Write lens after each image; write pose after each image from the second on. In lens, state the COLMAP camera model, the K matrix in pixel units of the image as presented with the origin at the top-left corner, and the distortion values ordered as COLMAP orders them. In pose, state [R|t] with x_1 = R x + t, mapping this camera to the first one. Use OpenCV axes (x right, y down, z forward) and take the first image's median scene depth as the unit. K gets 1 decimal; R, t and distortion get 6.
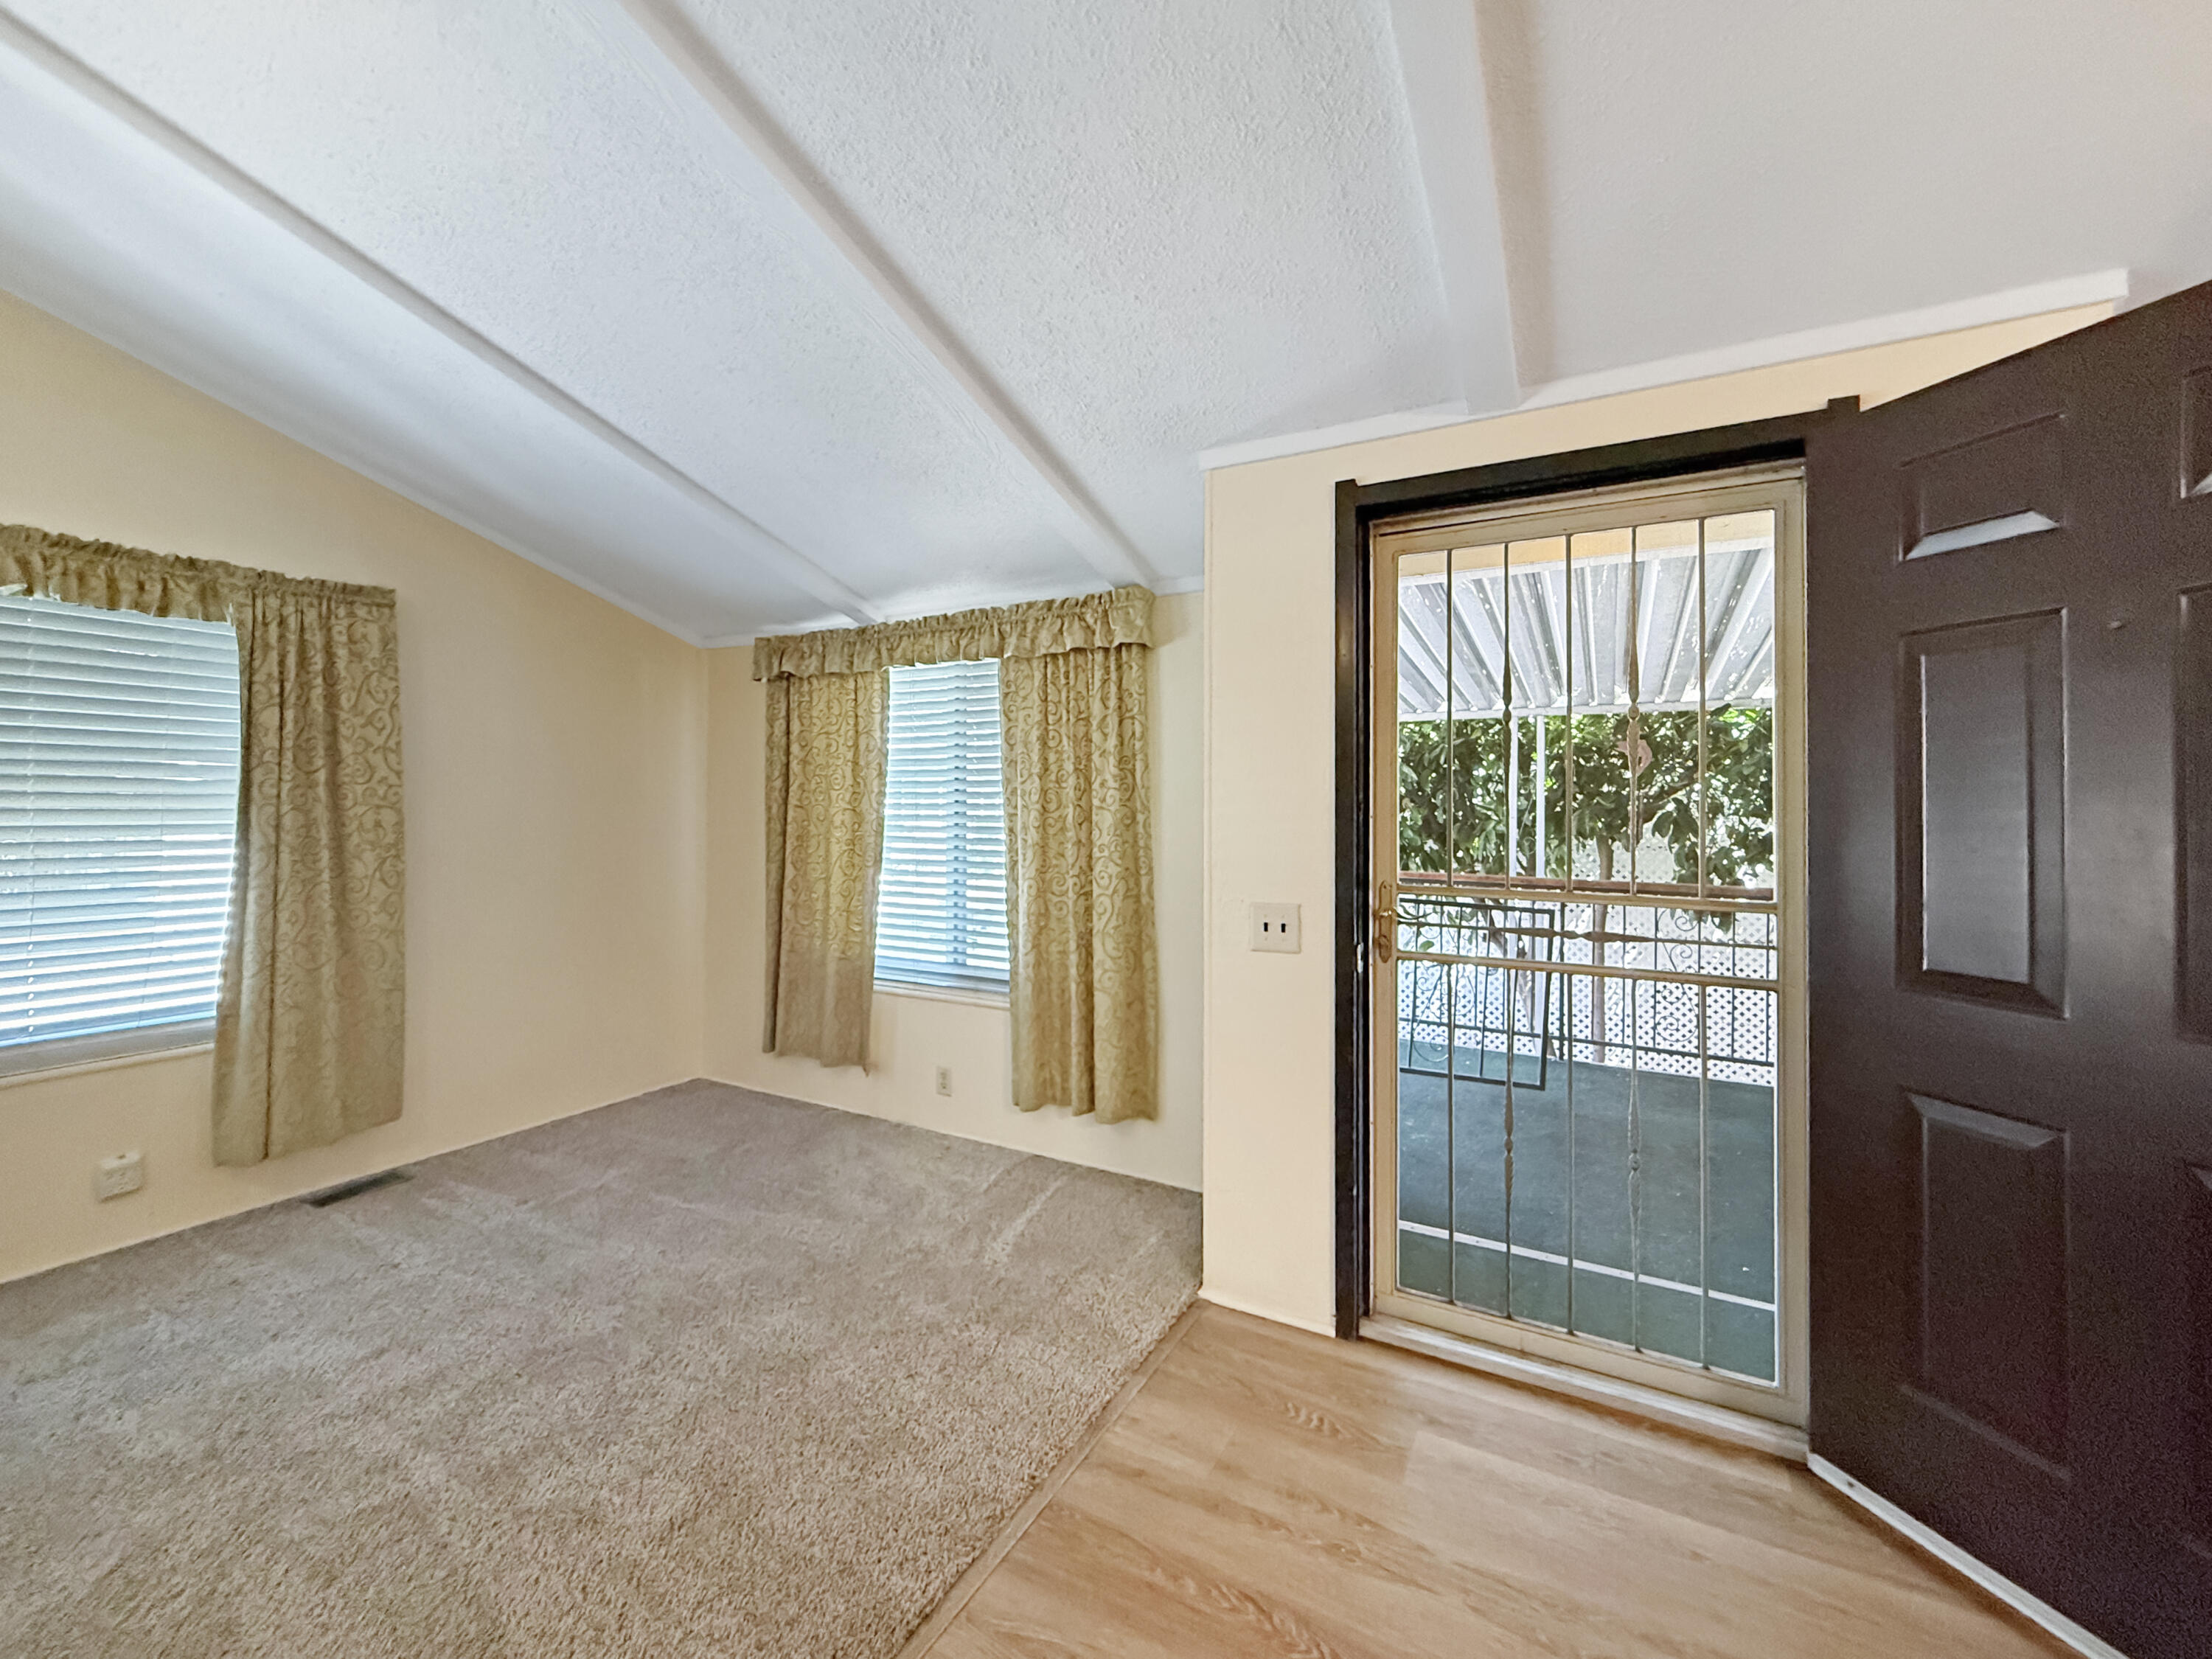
lens RADIAL K [[896.4, 0, 1120.1], [0, 896.4, 795.8], [0, 0, 1]] dist [0.000388, -0.000739]
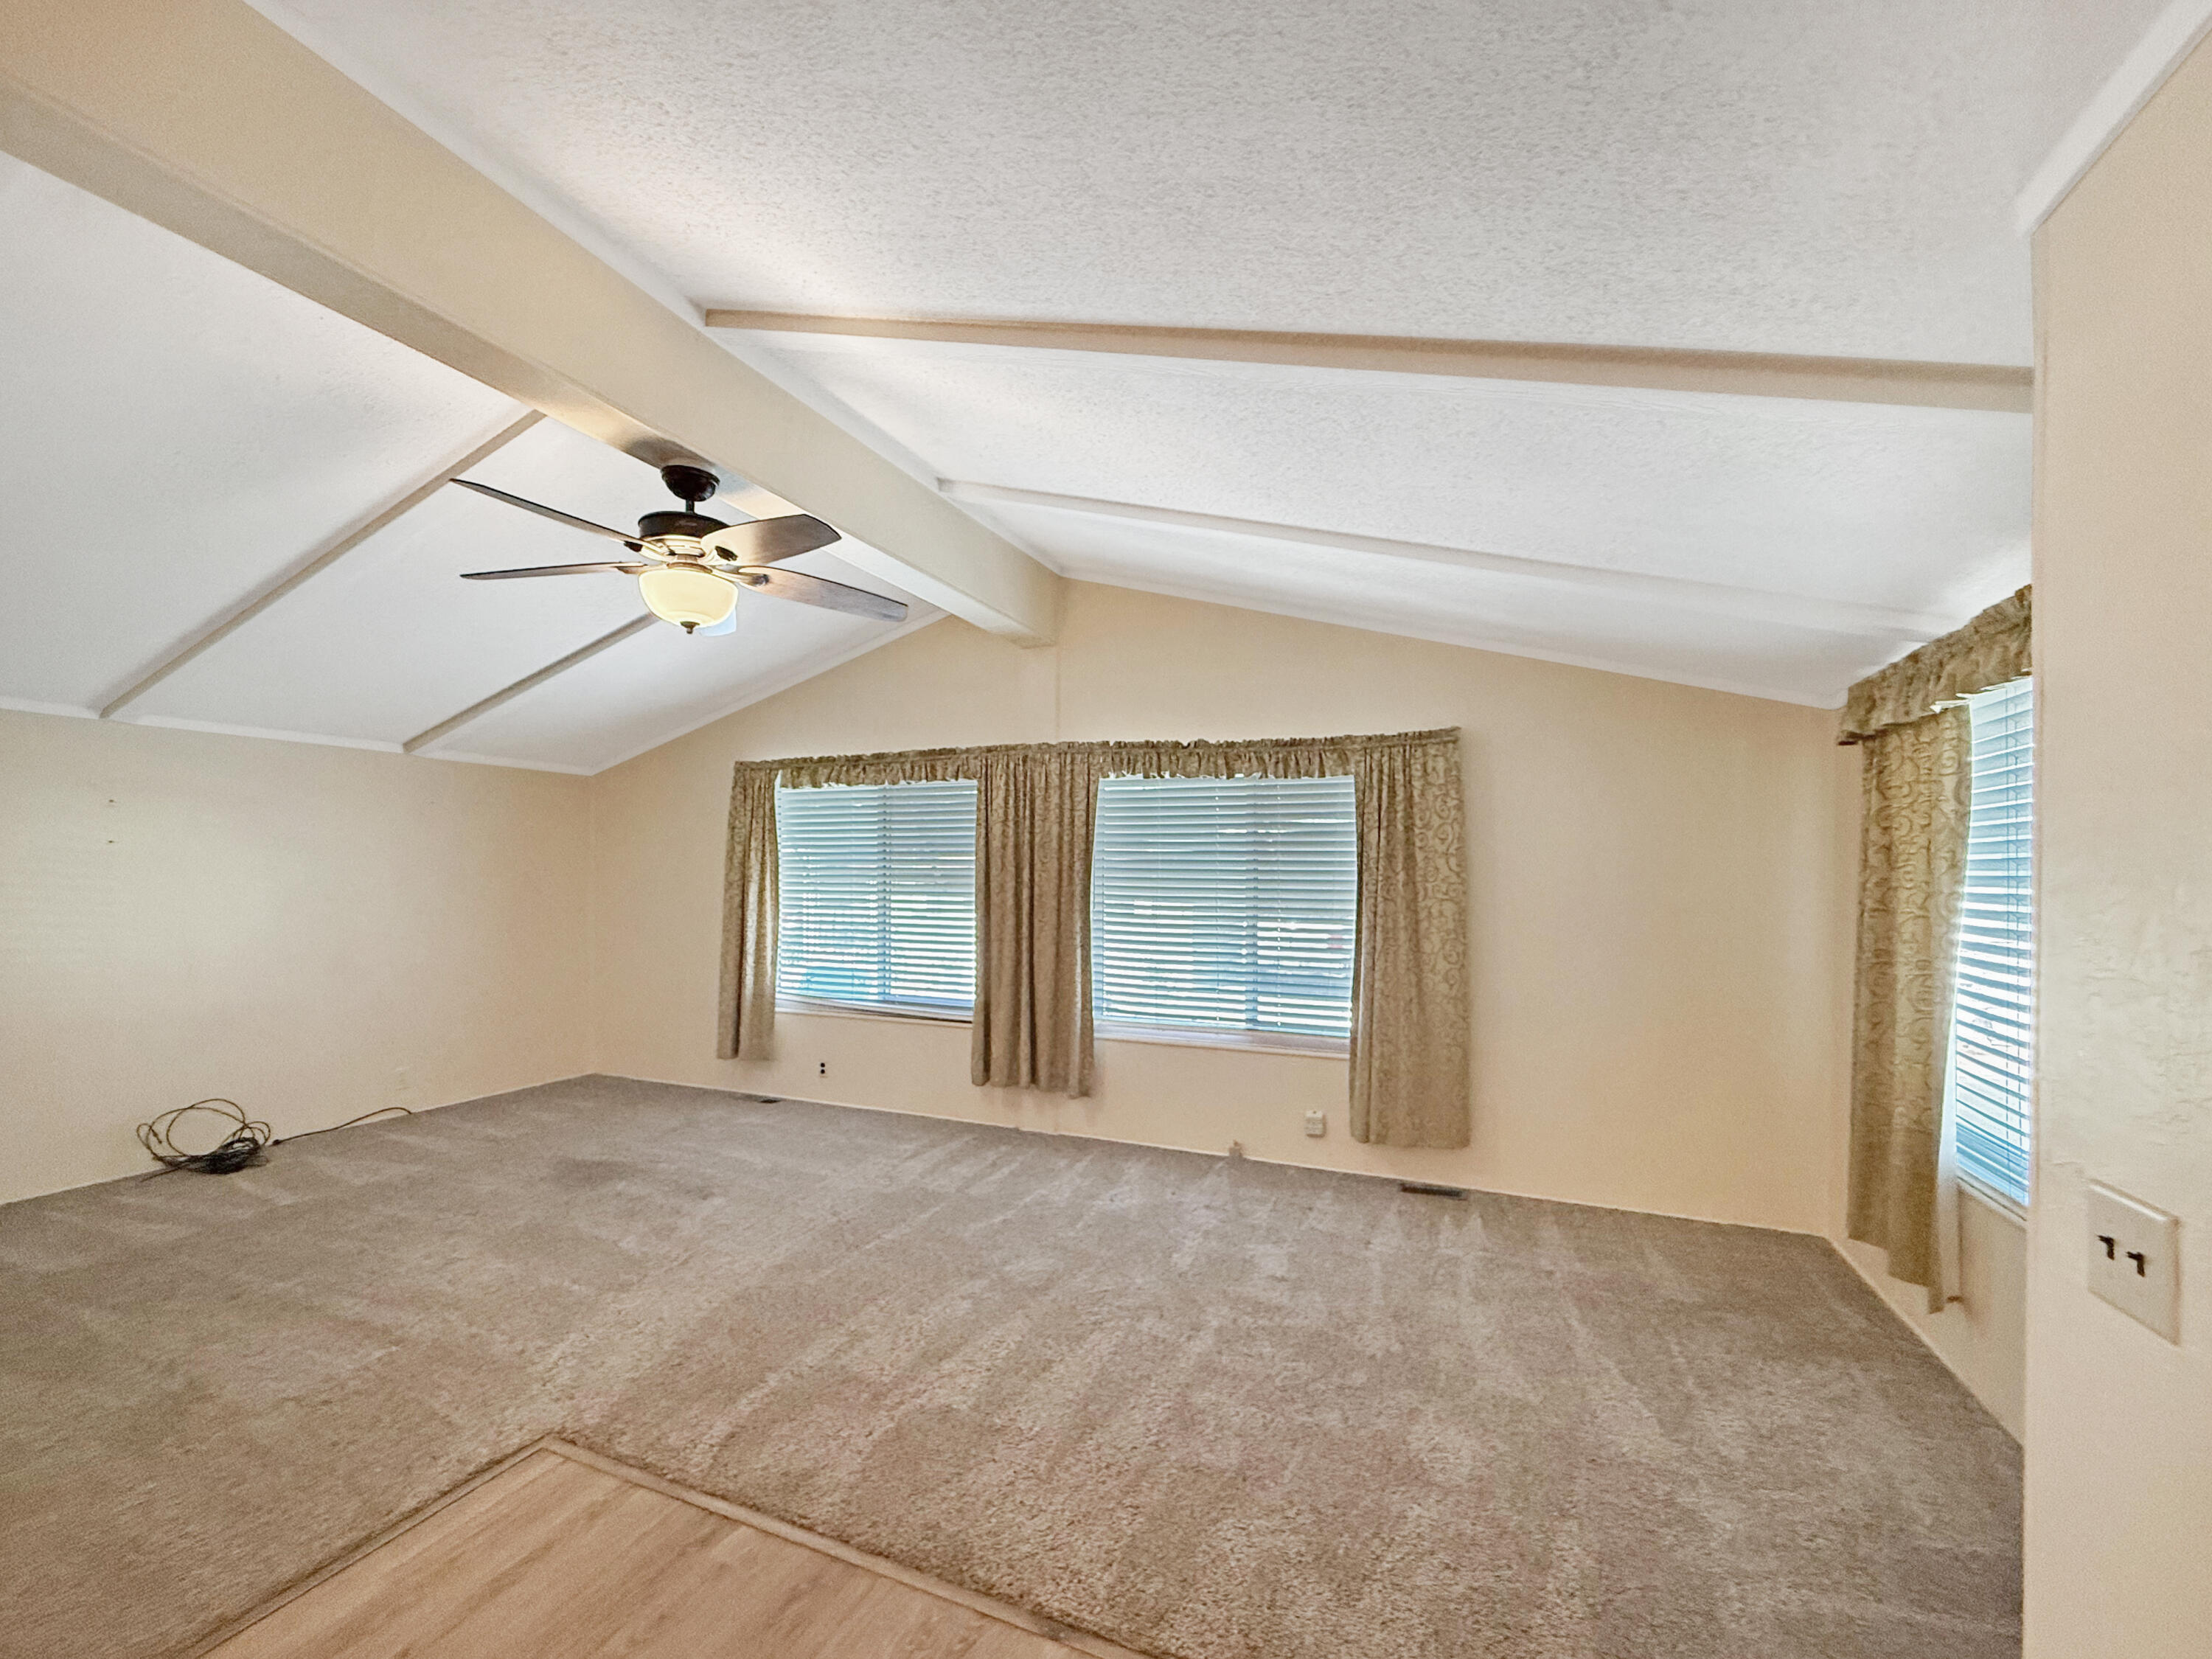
lens RADIAL K [[896.4, 0, 1089.7], [0, 896.4, 876.0], [0, 0, 1]] dist [0.000388, -0.000739]
pose [[0.108971, -0.000583, -0.994045, 0.430150], [0.000697, 1.000000, -0.000510, -0.023650], [0.994045, -0.000637, 0.108972, 0.389349]]
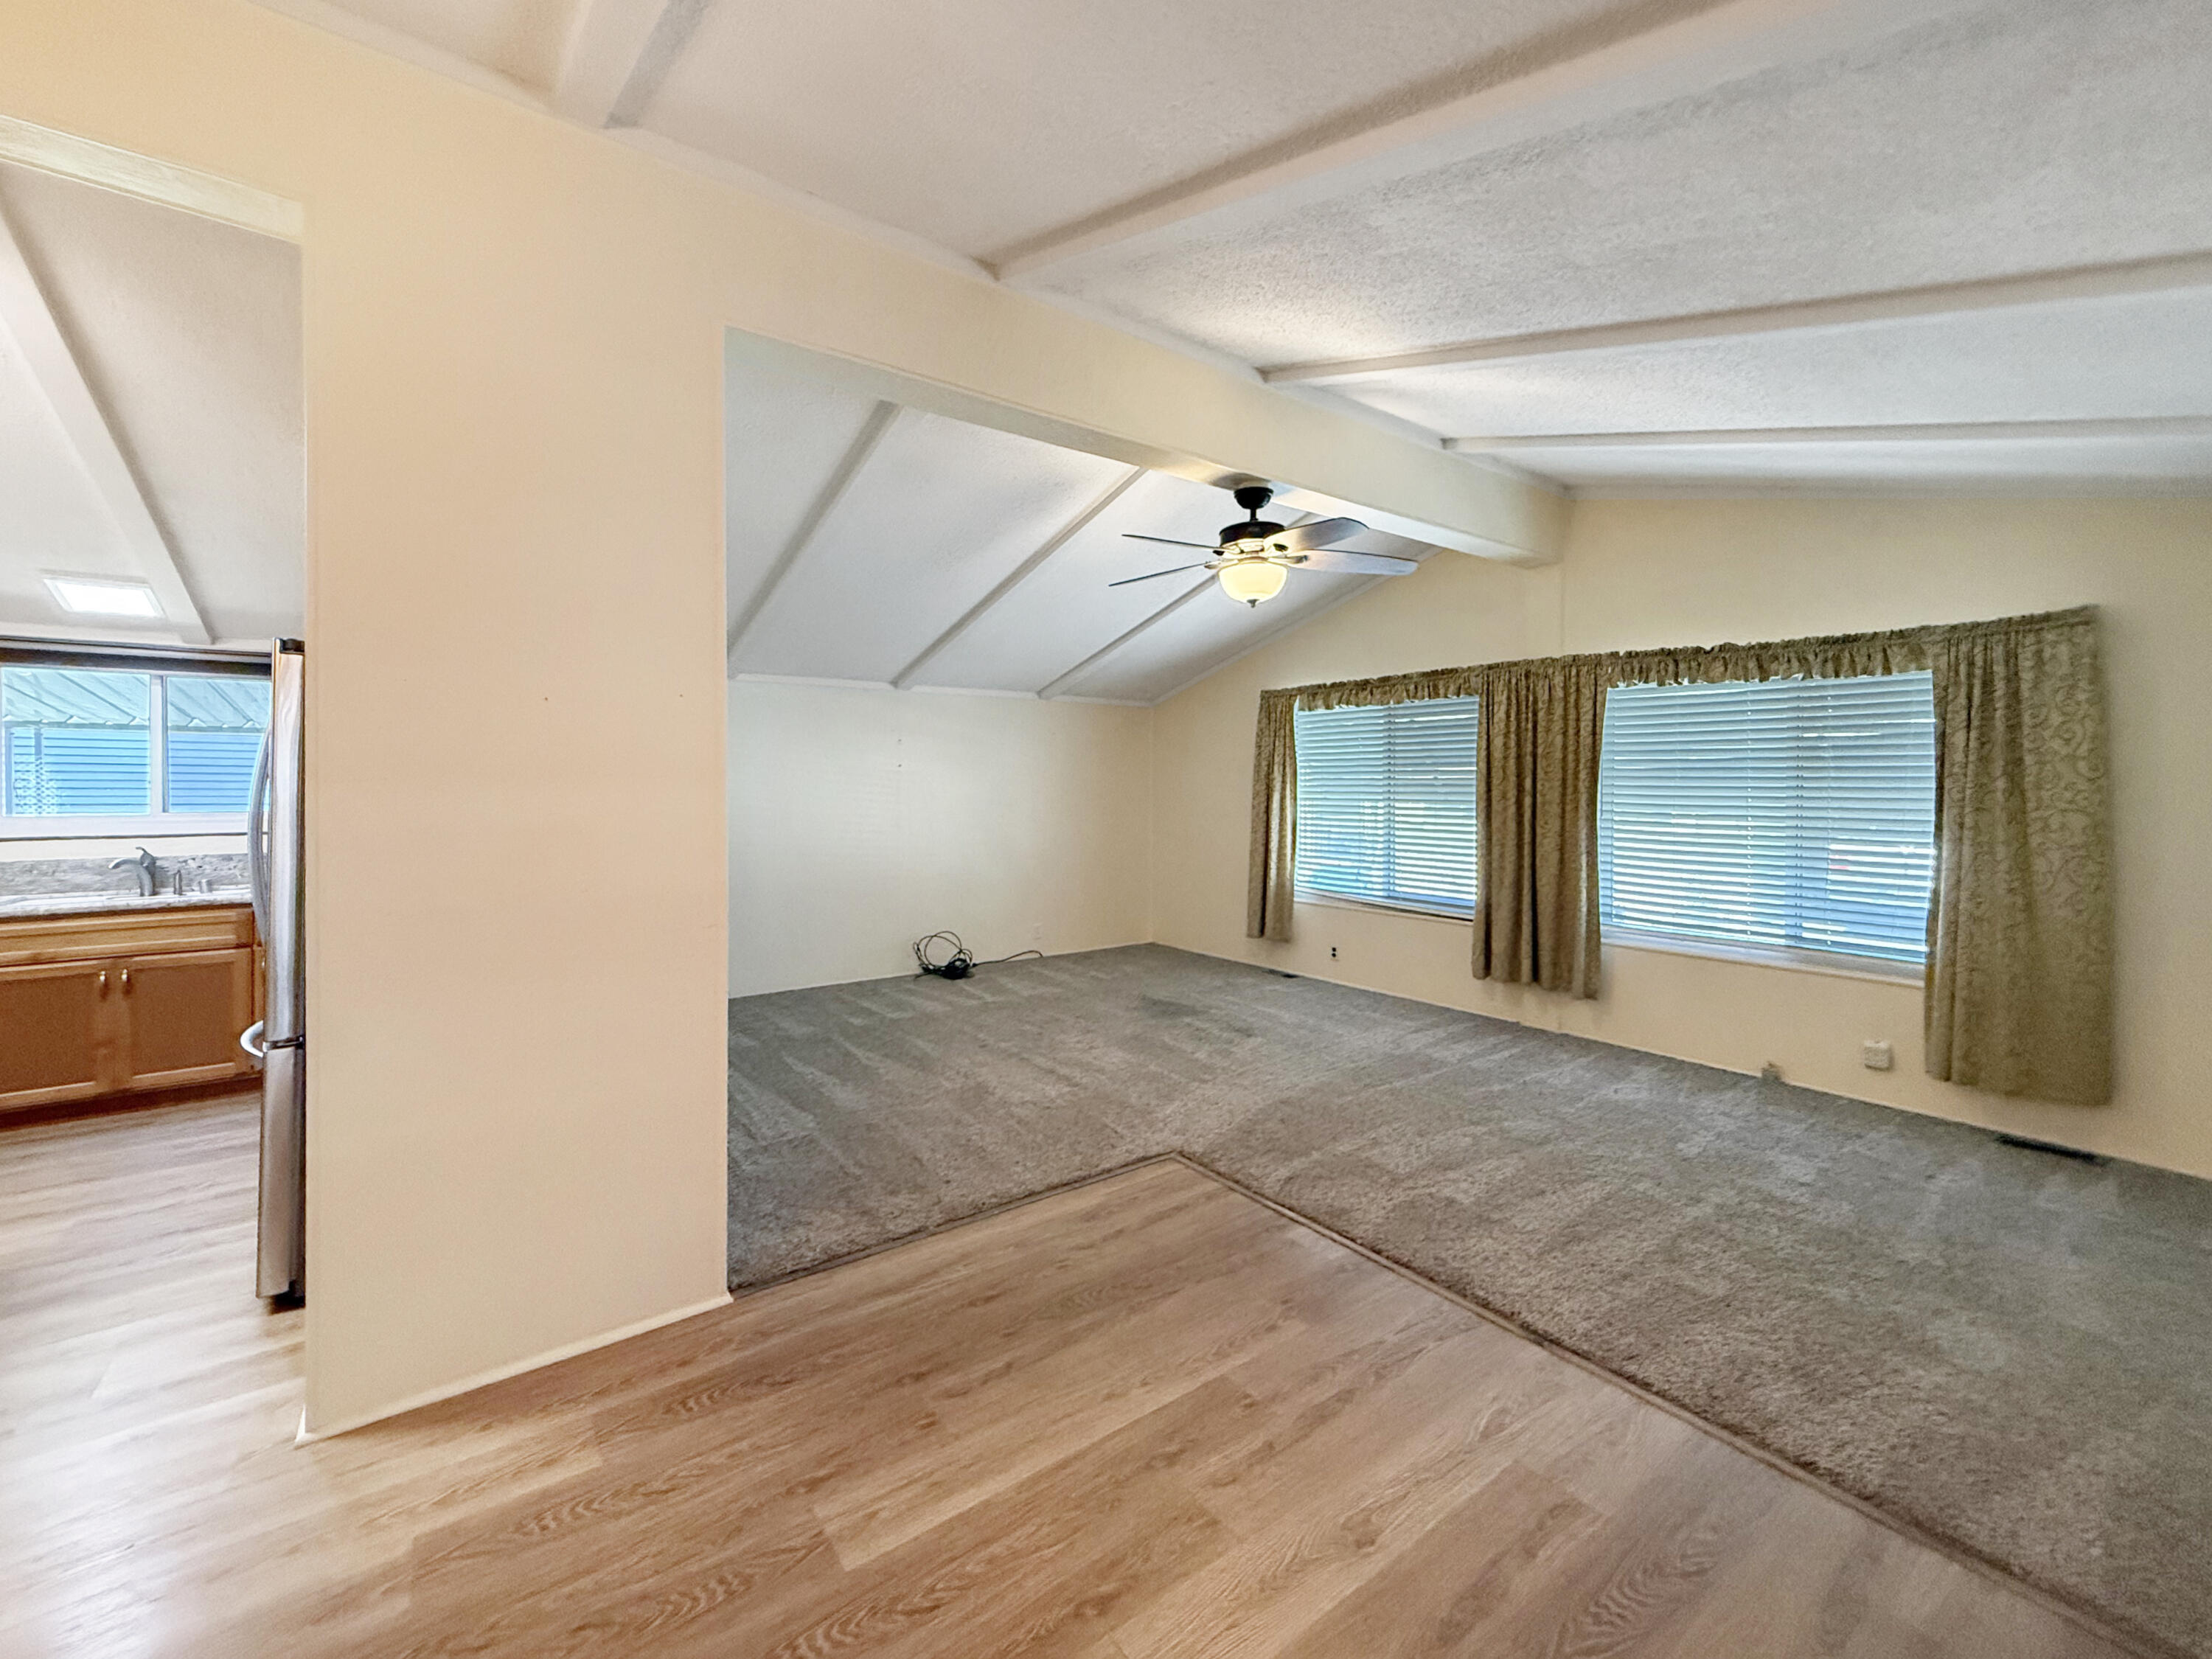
lens RADIAL K [[896.4, 0, 1099.9], [0, 896.4, 797.6], [0, 0, 1]] dist [0.000388, -0.000739]
pose [[-0.403436, 0.009105, -0.914962, 0.709432], [0.002555, 0.999958, 0.008825, -0.017418], [0.915004, 0.001223, -0.403443, 0.394000]]
